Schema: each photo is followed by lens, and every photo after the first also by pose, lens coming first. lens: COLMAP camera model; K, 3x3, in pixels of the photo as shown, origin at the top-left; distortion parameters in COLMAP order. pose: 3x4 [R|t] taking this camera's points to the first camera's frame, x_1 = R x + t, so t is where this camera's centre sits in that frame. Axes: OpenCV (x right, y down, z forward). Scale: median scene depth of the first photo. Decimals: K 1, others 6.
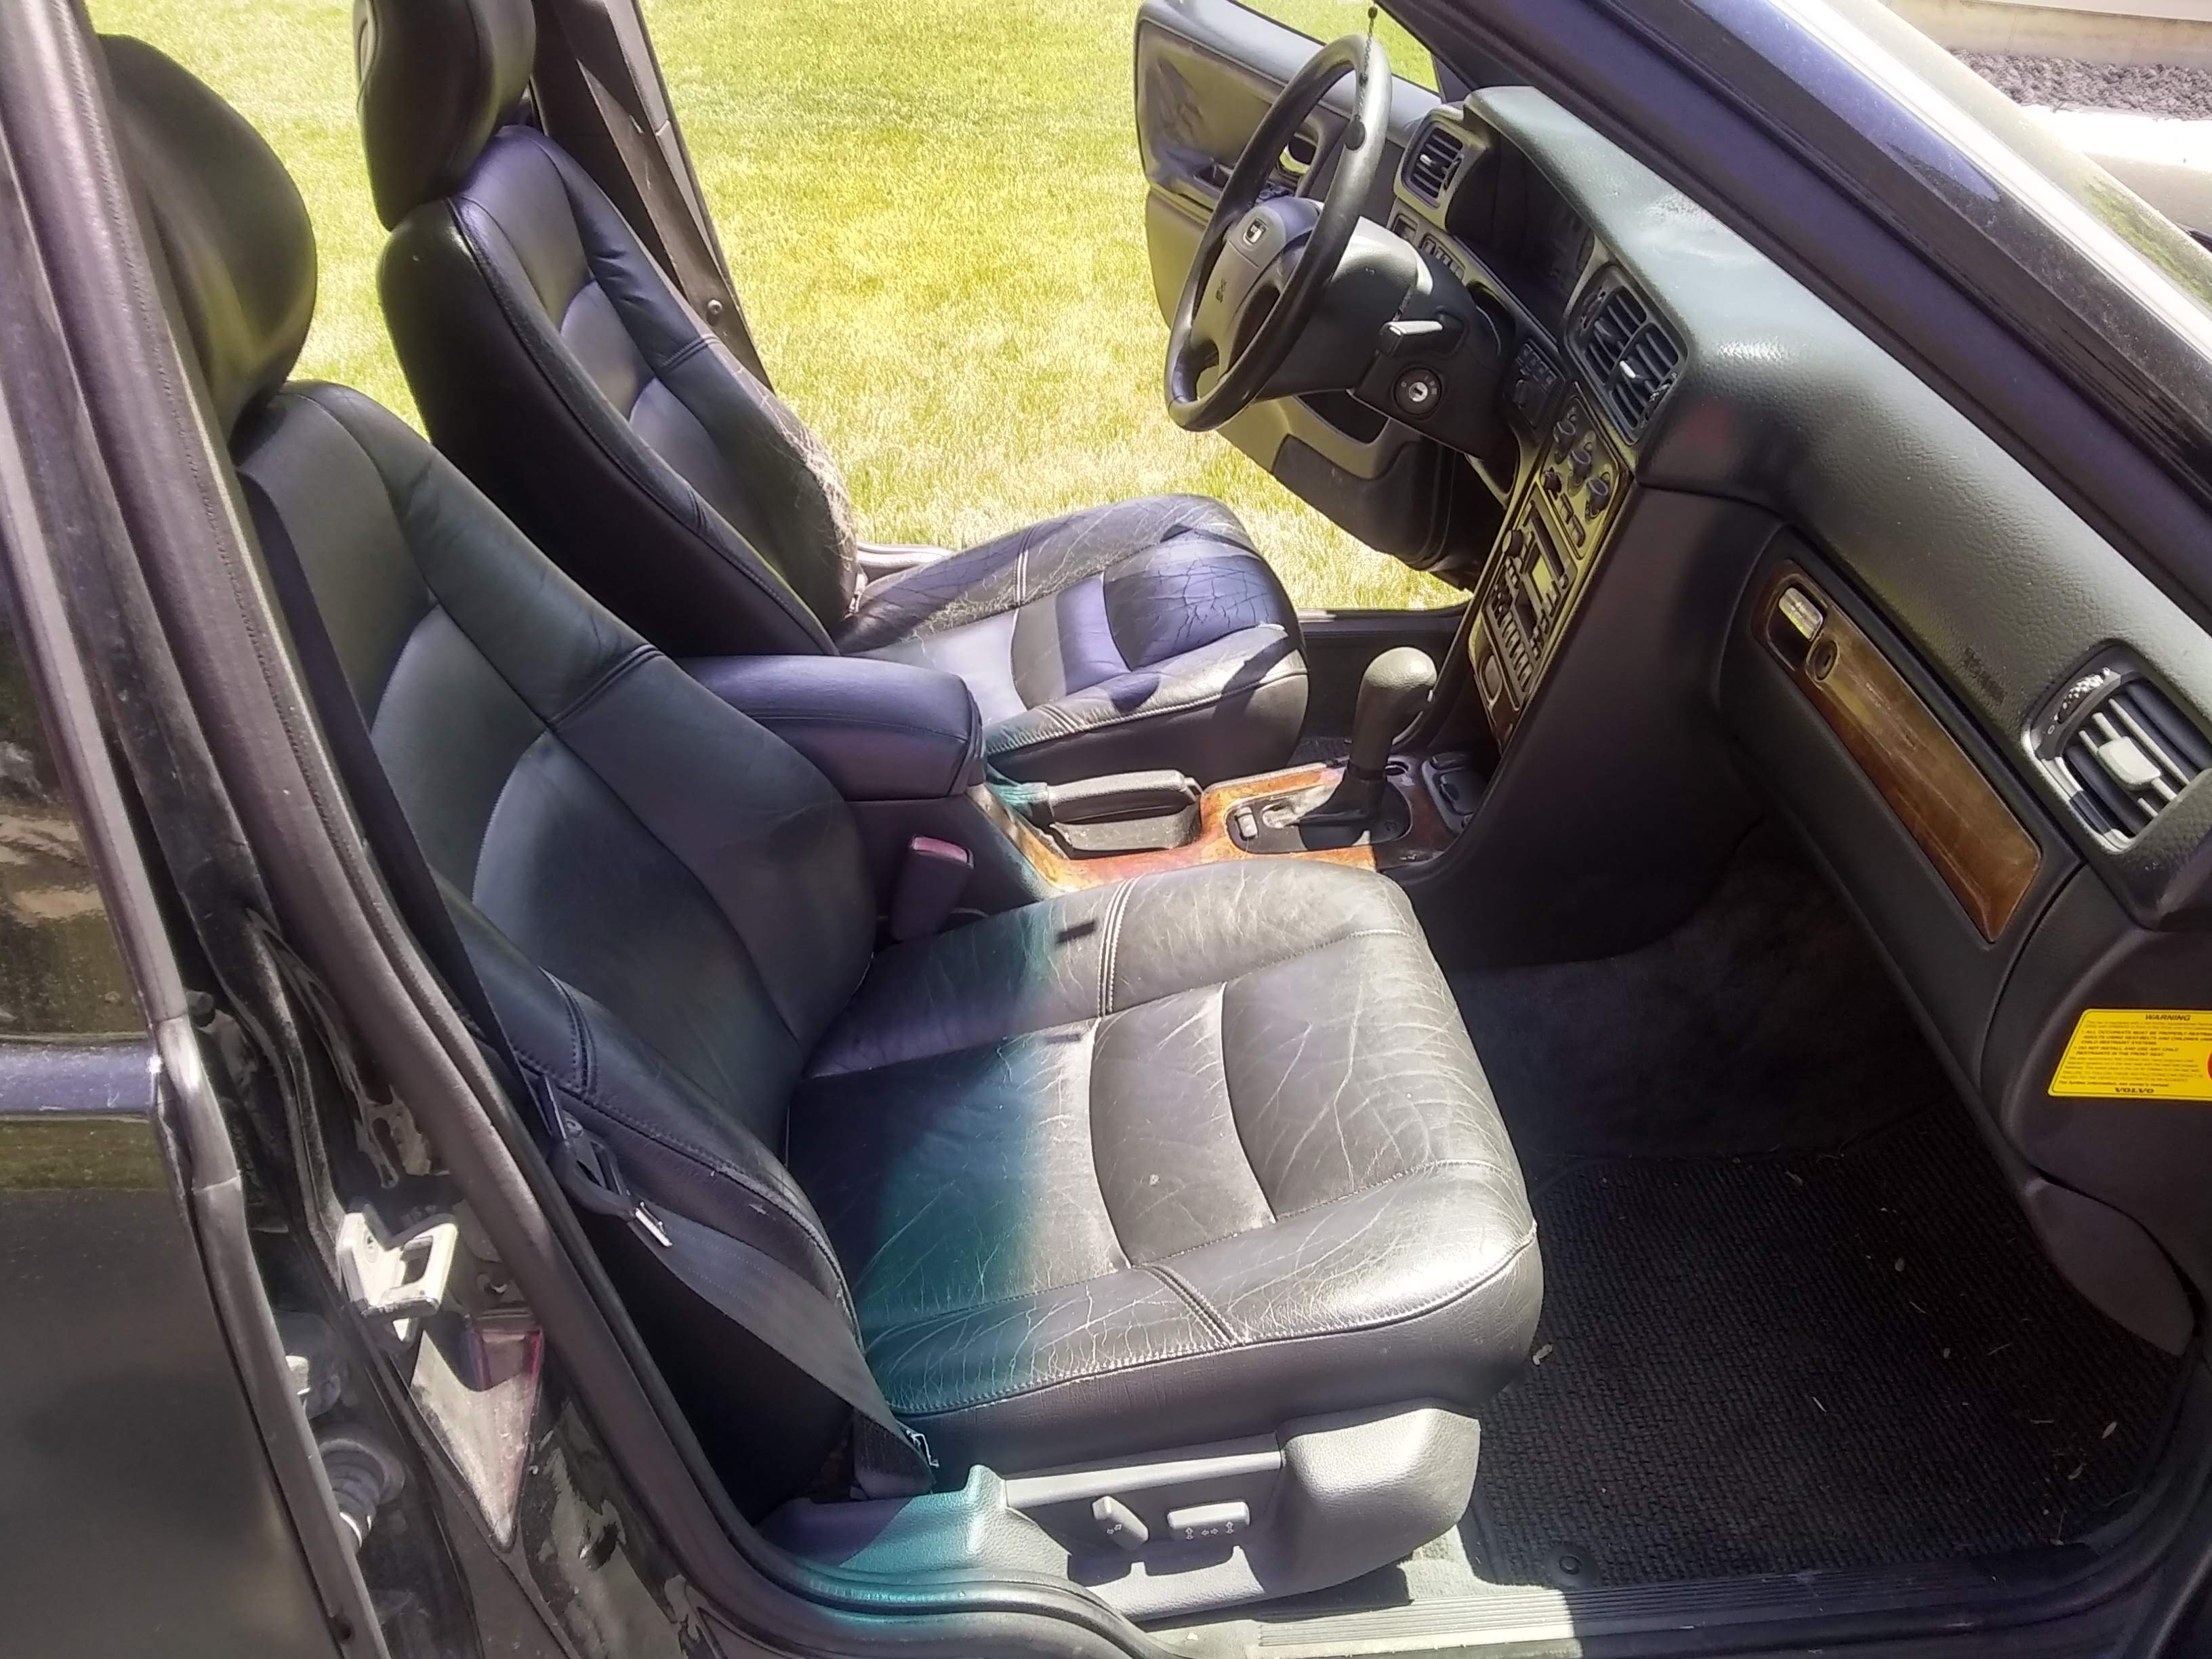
lens RADIAL K [[1995.1, 0, 1108.8], [0, 1995.1, 813.5], [0, 0, 1]] dist [0.057178, -0.205850]
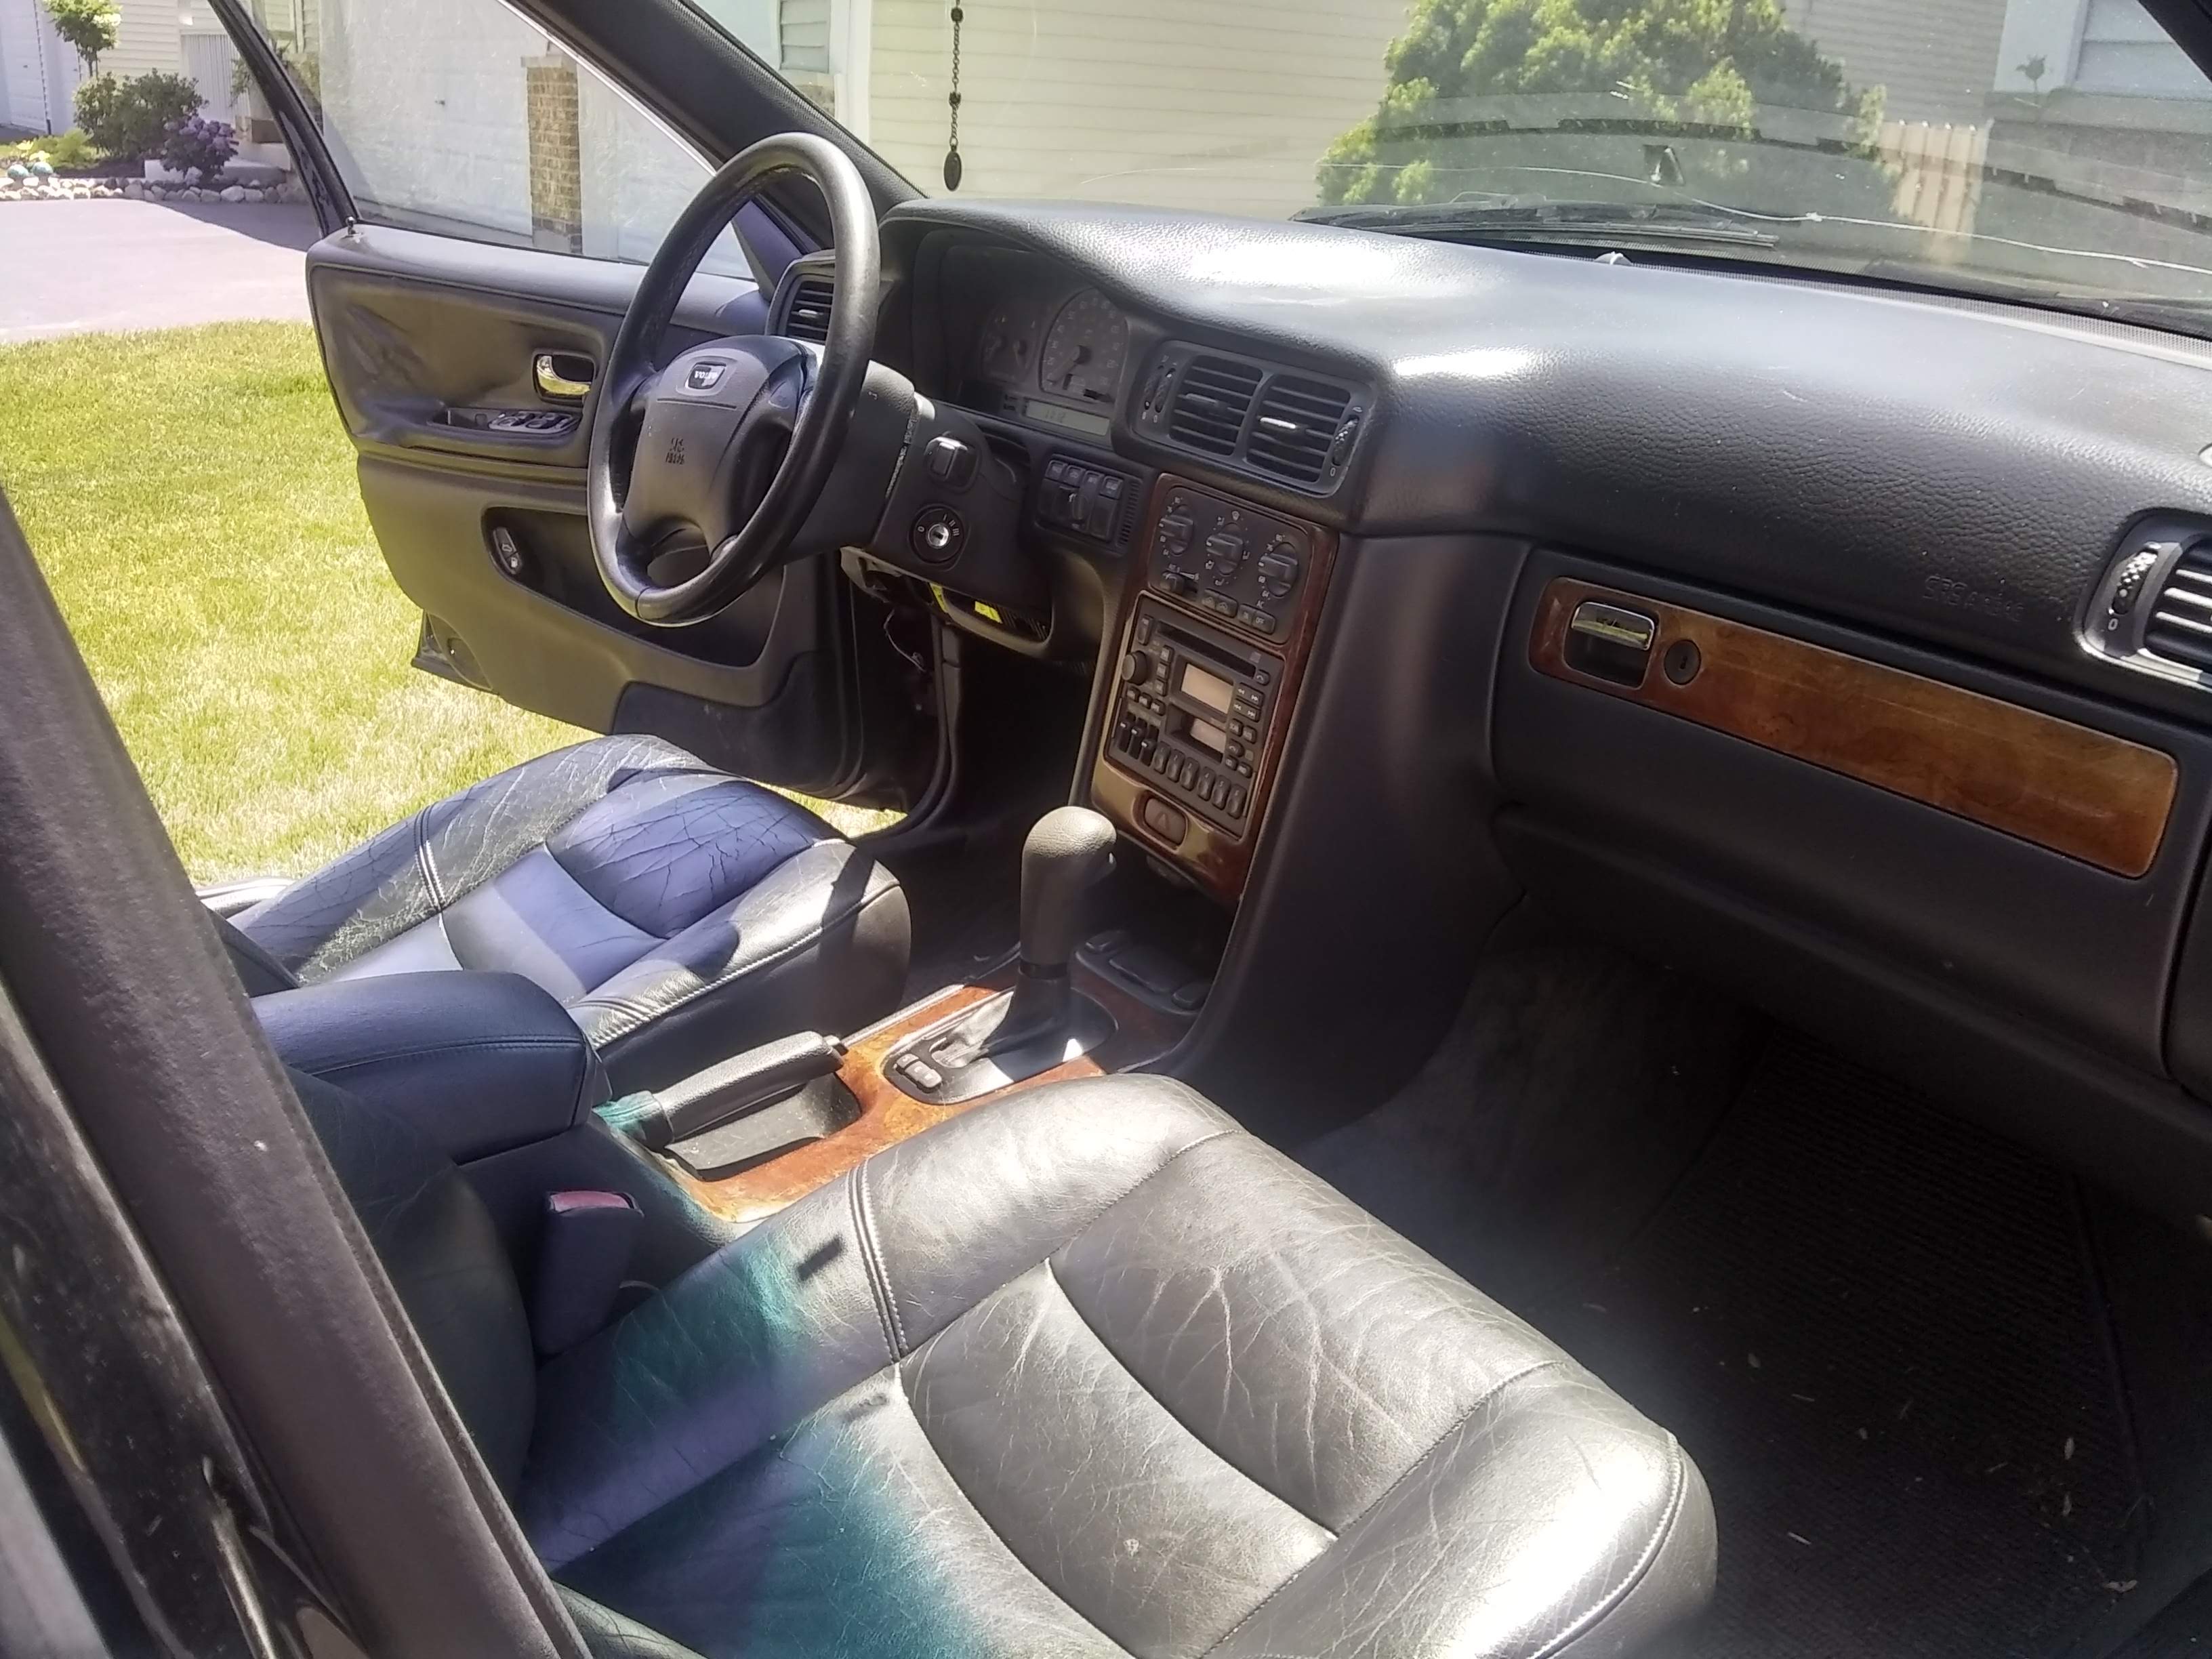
lens RADIAL K [[1995.1, 0, 1108.8], [0, 1995.1, 813.5], [0, 0, 1]] dist [0.057178, -0.205850]
pose [[0.875142, -0.196219, 0.442294, -0.188445], [0.264684, 0.959331, -0.098119, 0.003902], [-0.405054, 0.202936, 0.891487, 0.256859]]
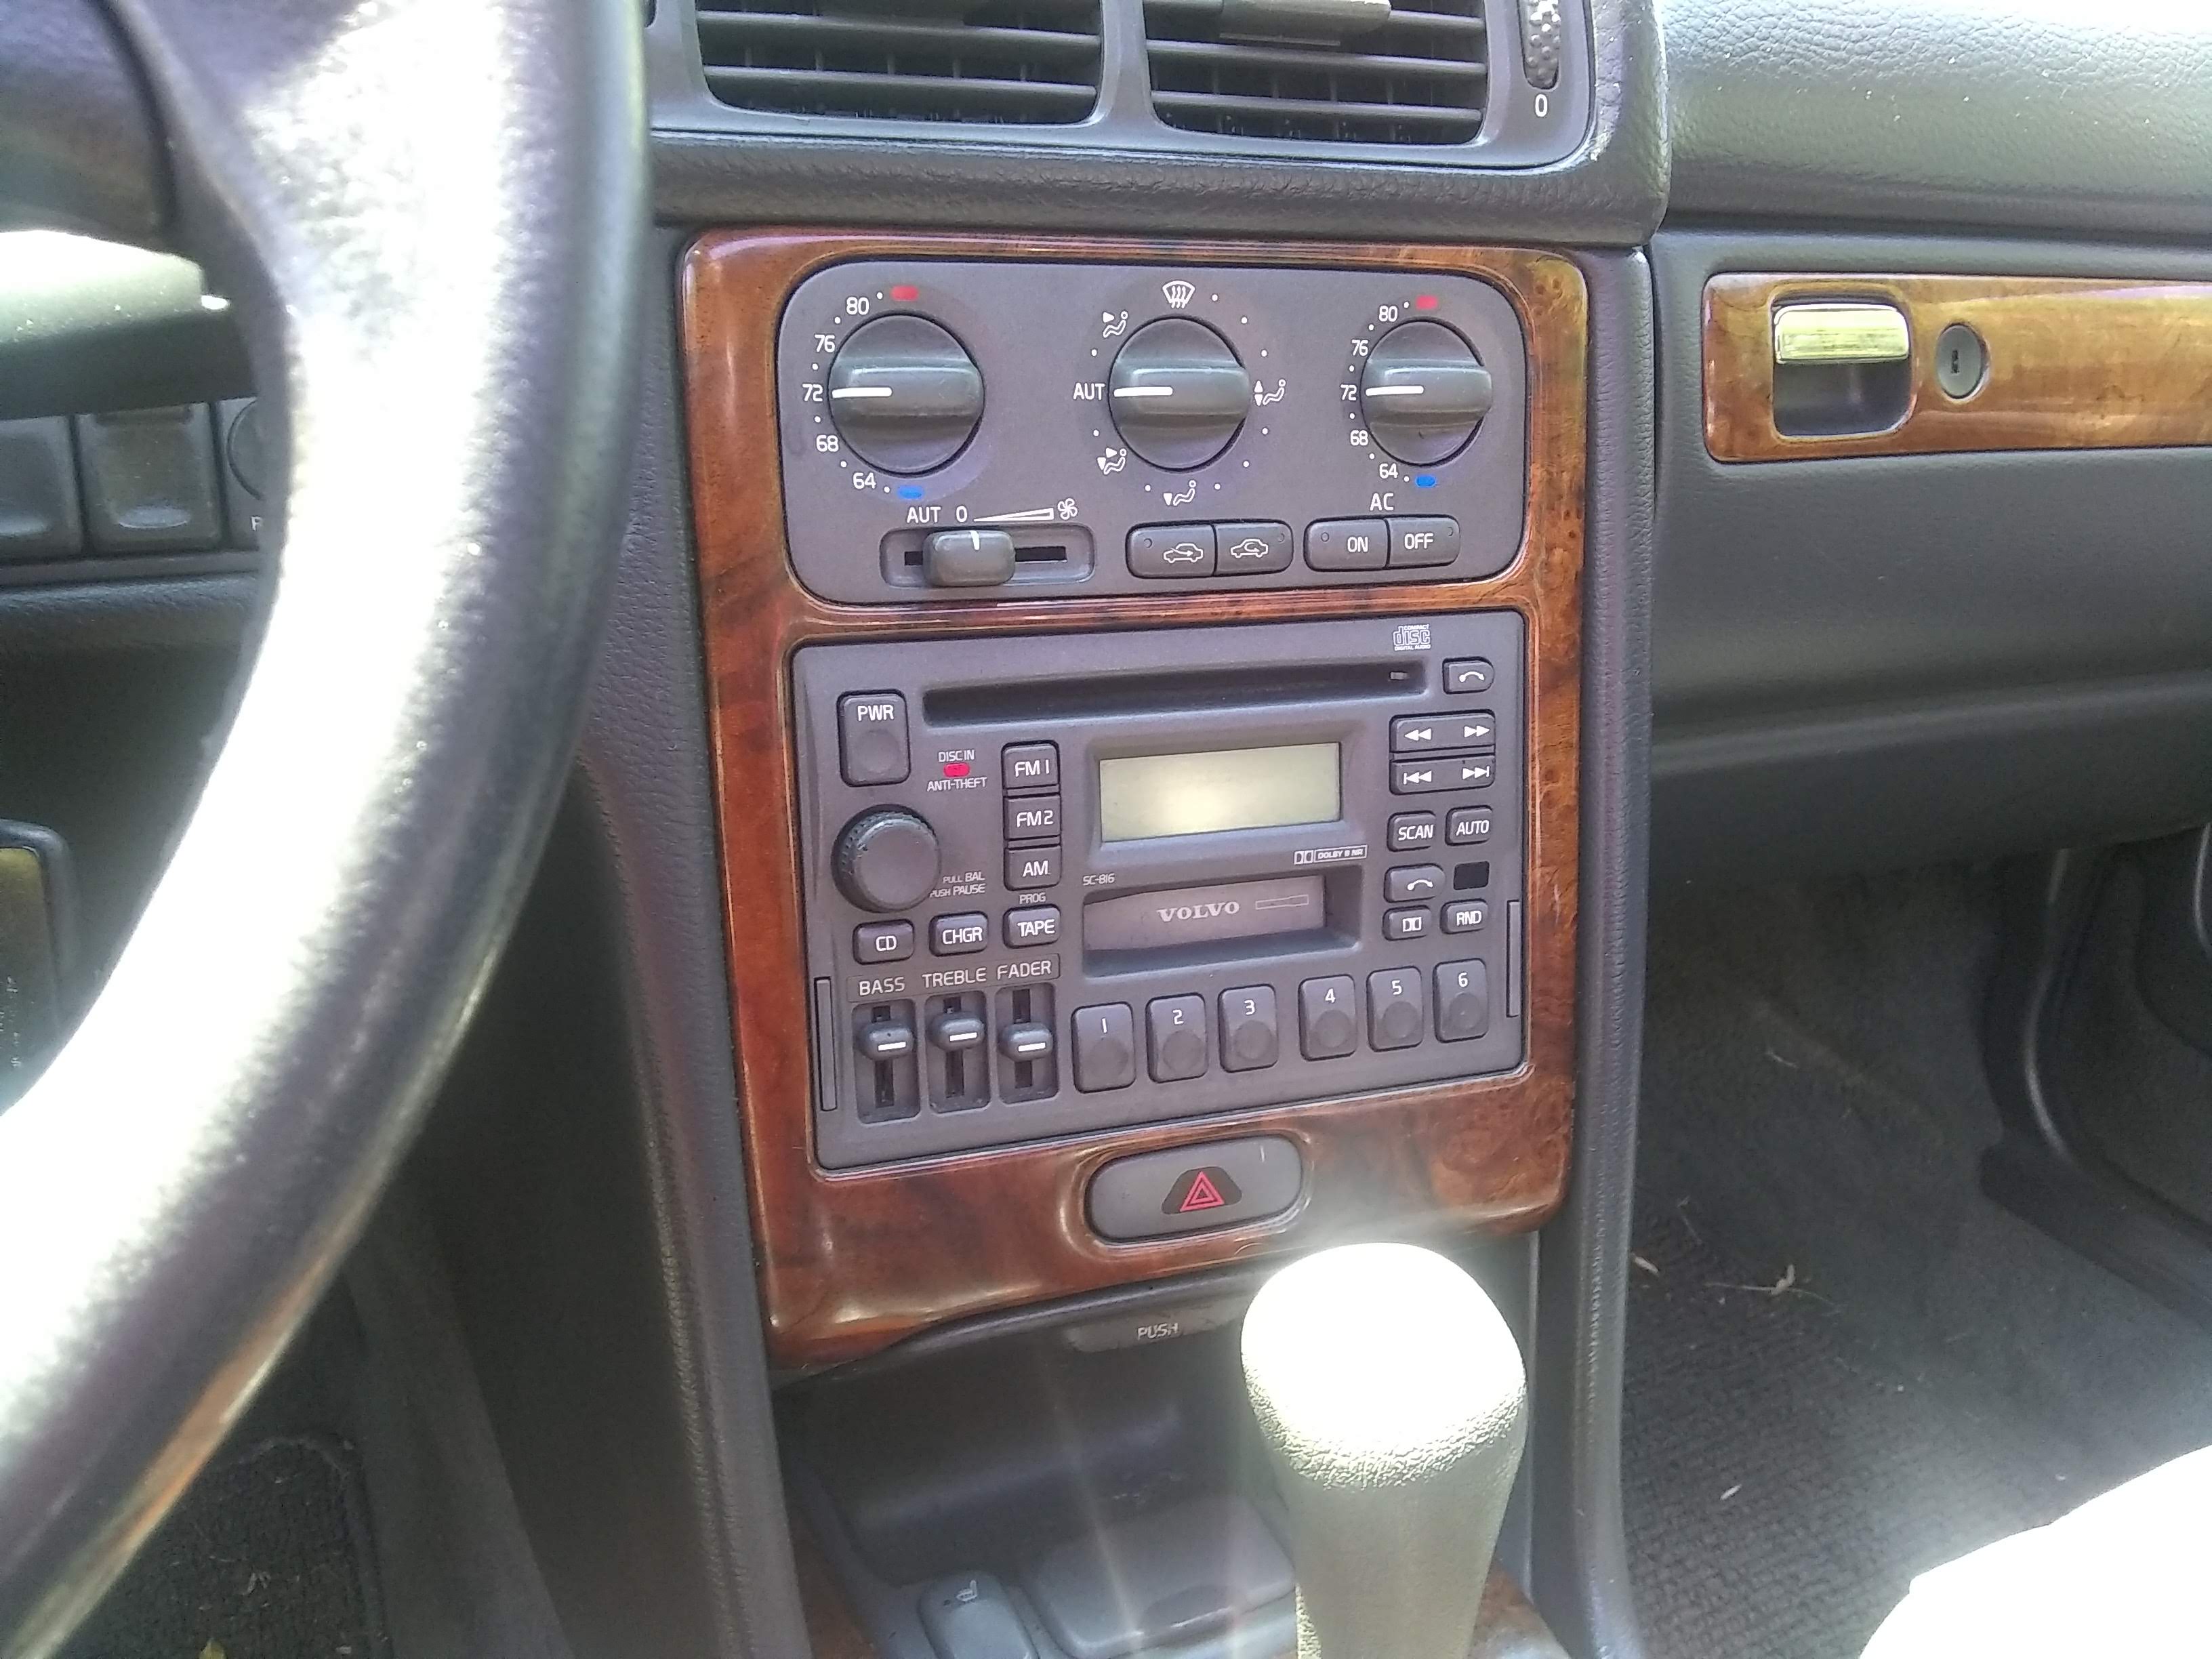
lens RADIAL K [[1995.1, 0, 1108.8], [0, 1995.1, 813.5], [0, 0, 1]] dist [0.057178, -0.205850]
pose [[-0.351012, -0.389234, 0.851638, -0.031451], [0.417967, 0.748744, 0.514477, -0.261581], [-0.837911, 0.536544, -0.100131, 0.981754]]
